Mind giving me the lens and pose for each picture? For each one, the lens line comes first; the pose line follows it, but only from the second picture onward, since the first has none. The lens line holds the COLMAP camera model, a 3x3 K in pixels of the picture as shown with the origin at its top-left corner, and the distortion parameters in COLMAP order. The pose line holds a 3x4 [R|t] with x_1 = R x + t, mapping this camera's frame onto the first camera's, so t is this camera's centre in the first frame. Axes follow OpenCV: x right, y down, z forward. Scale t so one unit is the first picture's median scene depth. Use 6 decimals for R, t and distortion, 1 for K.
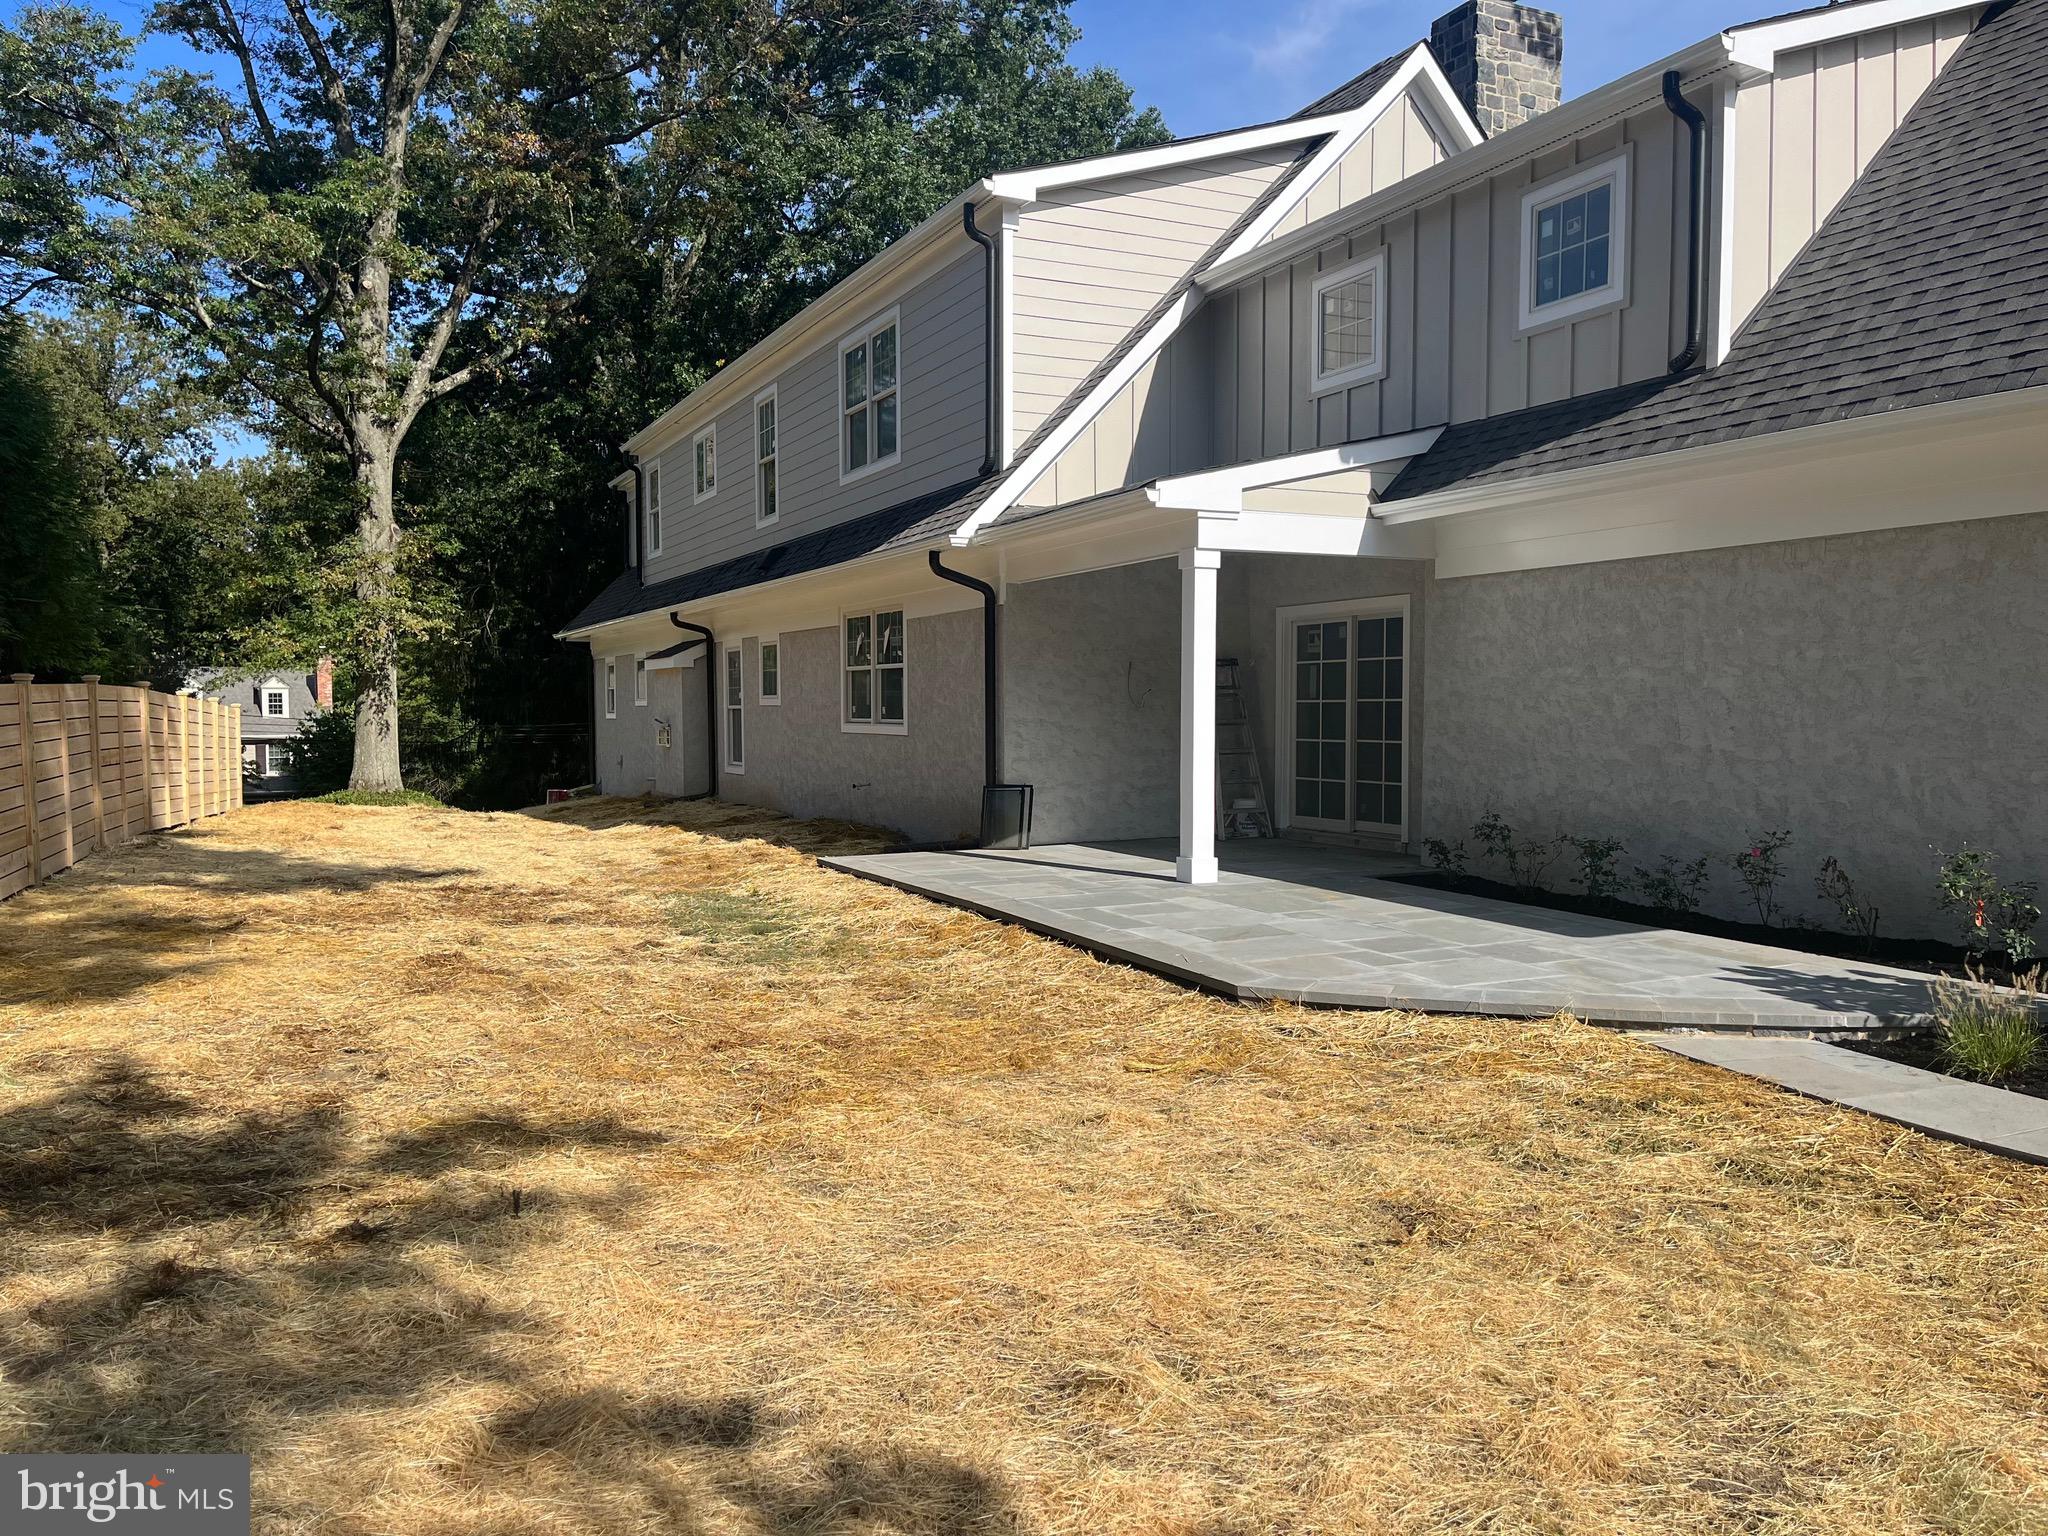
lens RADIAL K [[1559.4, 0, 1024.8], [0, 1559.4, 774.9], [0, 0, 1]] dist [0.067552, -0.084193]
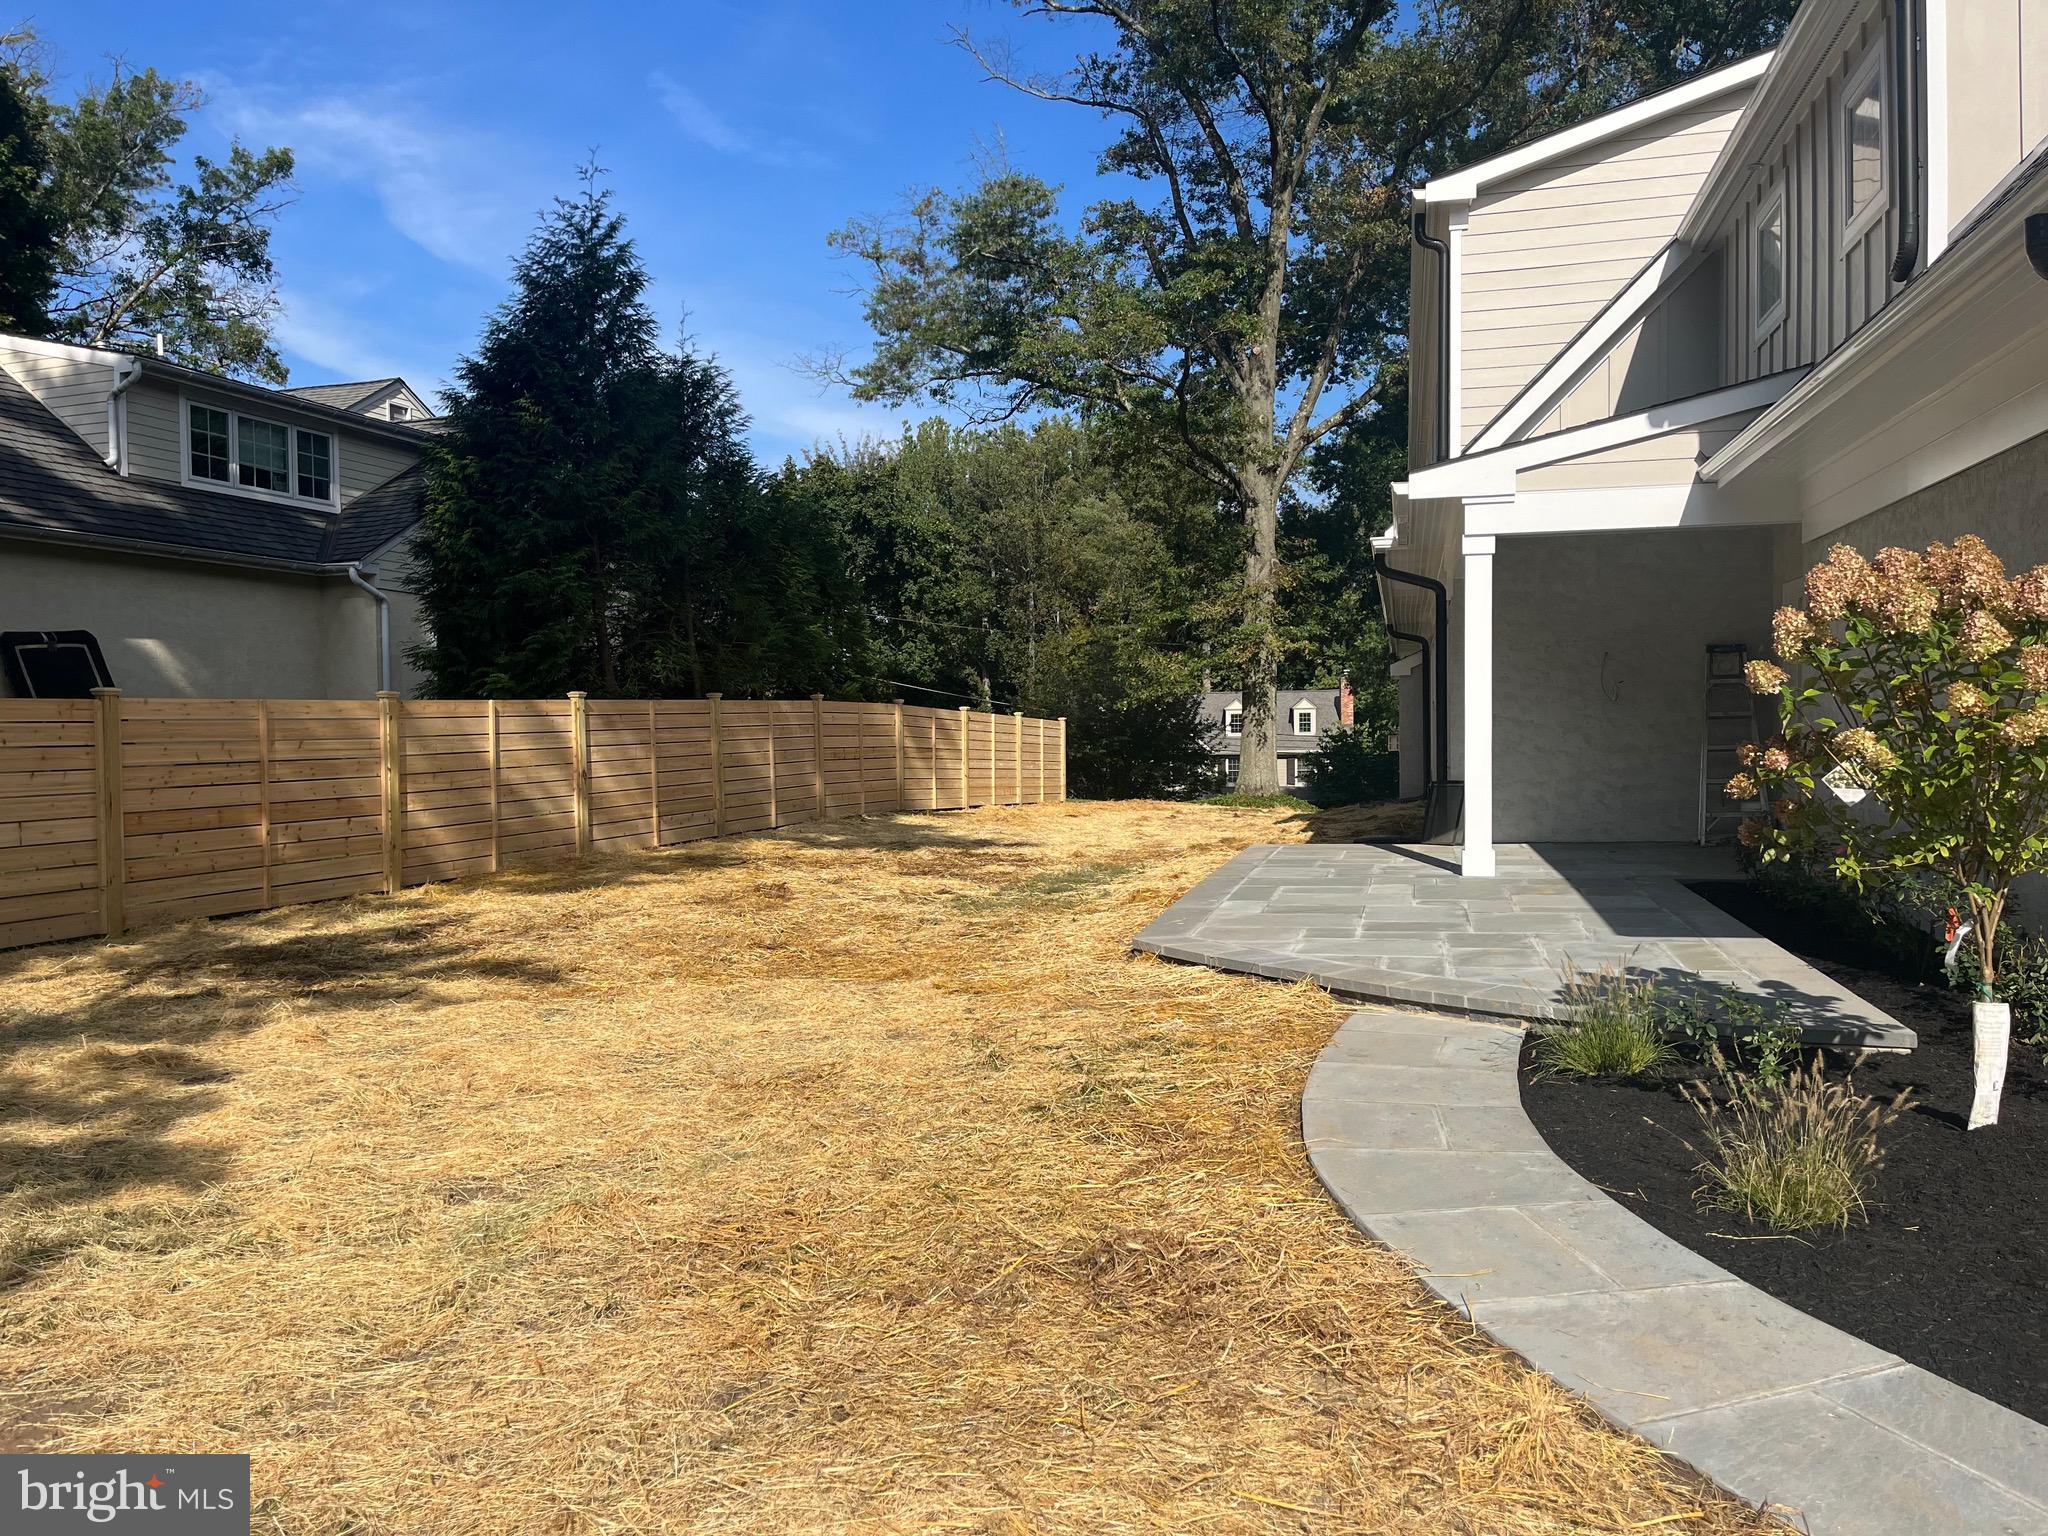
lens RADIAL K [[1559.4, 0, 1024.0], [0, 1559.4, 762.2], [0, 0, 1]] dist [0.067552, -0.084193]
pose [[0.781344, 0.003078, -0.624093, 0.373454], [-0.015317, 0.999781, -0.014245, 0.012165], [0.623913, 0.020690, 0.781220, 0.038947]]
